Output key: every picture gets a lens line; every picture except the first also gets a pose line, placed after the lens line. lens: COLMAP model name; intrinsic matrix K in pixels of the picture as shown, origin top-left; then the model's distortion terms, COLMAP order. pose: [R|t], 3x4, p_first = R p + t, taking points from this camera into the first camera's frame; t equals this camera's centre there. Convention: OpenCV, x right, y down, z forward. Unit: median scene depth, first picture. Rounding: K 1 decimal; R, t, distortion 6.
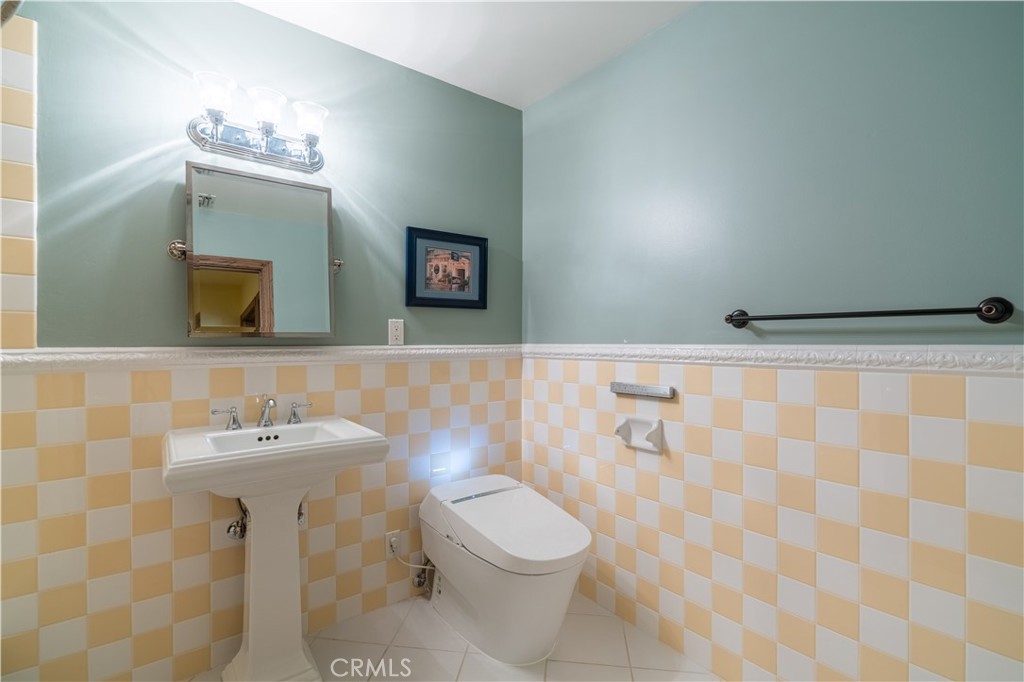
lens RADIAL K [[467.2, 0, 513.5], [0, 467.2, 345.1], [0, 0, 1]] dist [0.001347, -0.001356]
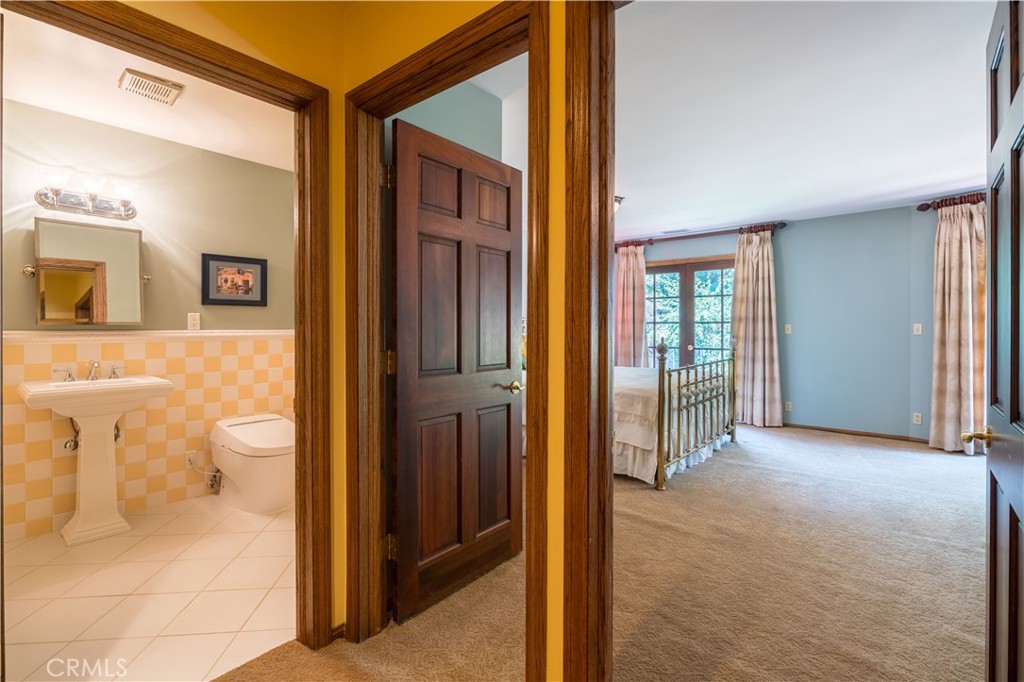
lens RADIAL K [[467.2, 0, 511.0], [0, 467.2, 333.5], [0, 0, 1]] dist [0.001347, -0.001356]
pose [[0.975767, -0.001754, 0.218805, 0.438228], [0.001685, 0.999998, 0.000505, 0.012502], [-0.218805, -0.000124, 0.975768, -0.740711]]
